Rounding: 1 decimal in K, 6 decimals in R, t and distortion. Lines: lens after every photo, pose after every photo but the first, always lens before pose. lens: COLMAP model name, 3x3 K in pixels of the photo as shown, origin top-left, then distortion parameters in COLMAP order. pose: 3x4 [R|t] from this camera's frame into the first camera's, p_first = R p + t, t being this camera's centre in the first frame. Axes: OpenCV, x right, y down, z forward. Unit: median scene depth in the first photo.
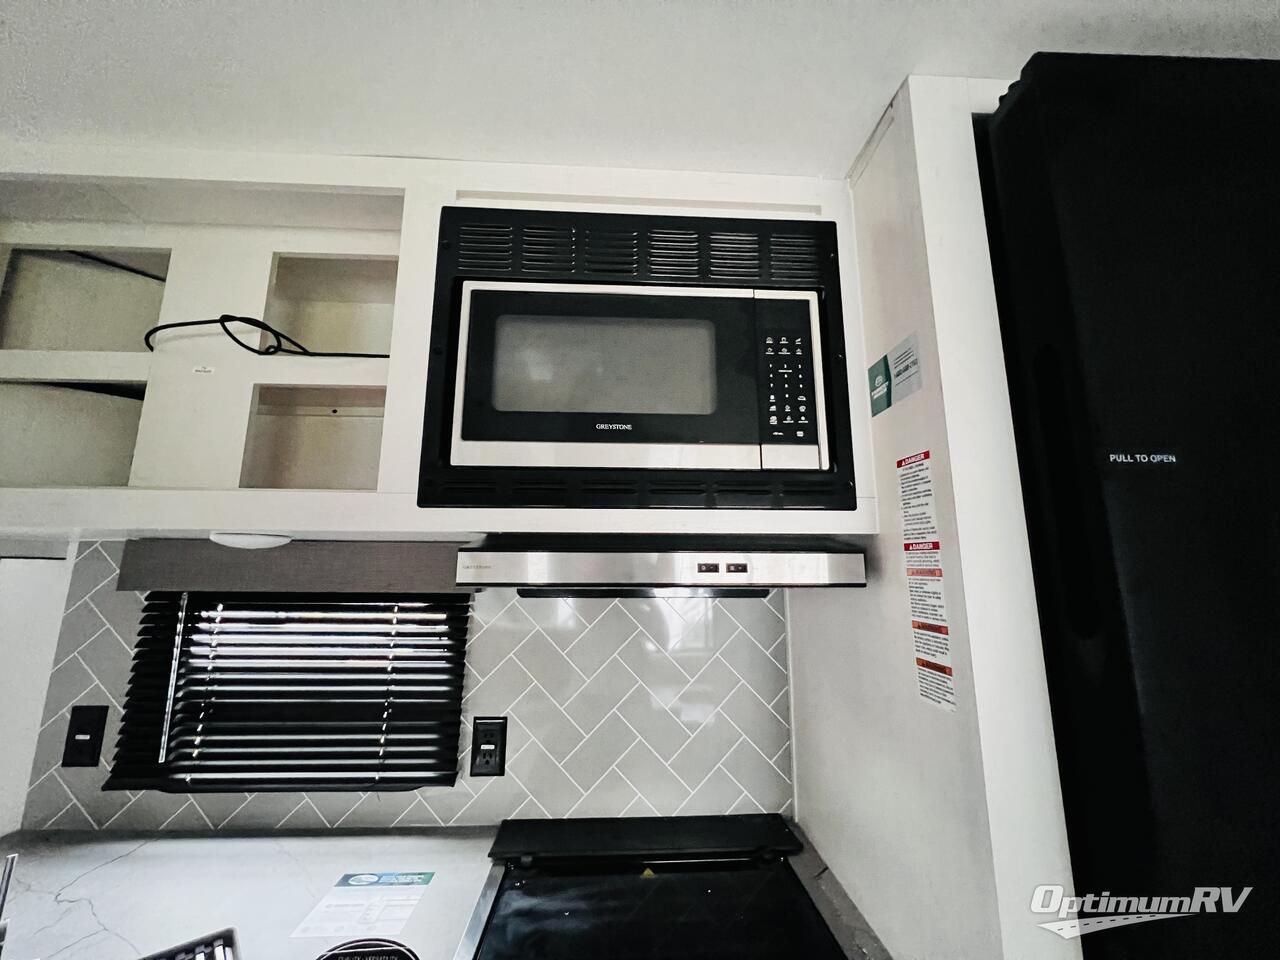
lens RADIAL K [[520.5, 0, 641.0], [0, 520.5, 472.2], [0, 0, 1]] dist [0.001512, -0.000115]
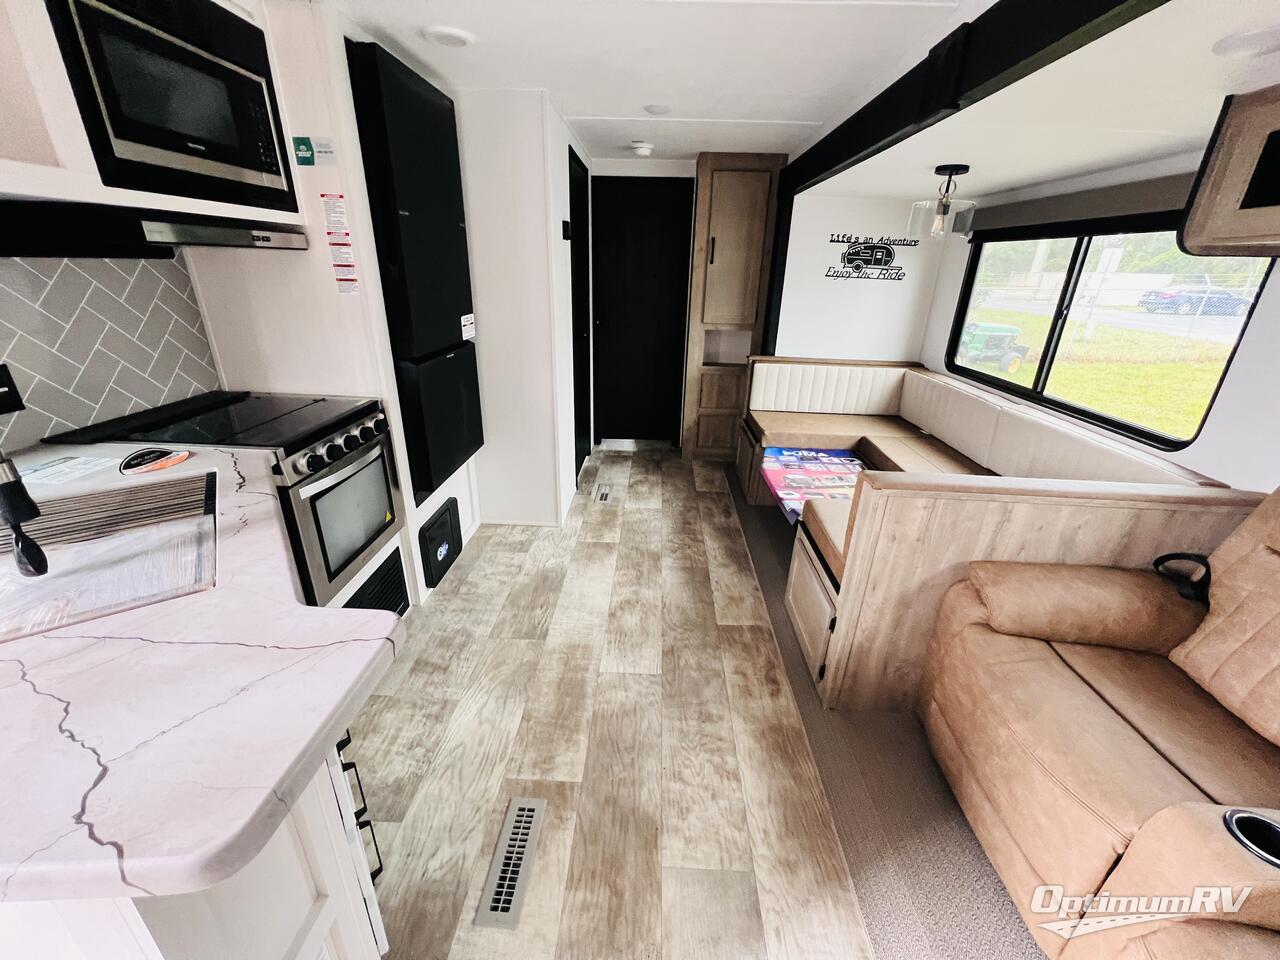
lens RADIAL K [[520.5, 0, 638.6], [0, 520.5, 476.5], [0, 0, 1]] dist [0.001512, -0.000115]
pose [[0.092797, -0.374954, 0.922387, -1.936627], [-0.207017, 0.898875, 0.386222, -0.076576], [-0.973927, -0.226790, 0.005791, -0.680329]]
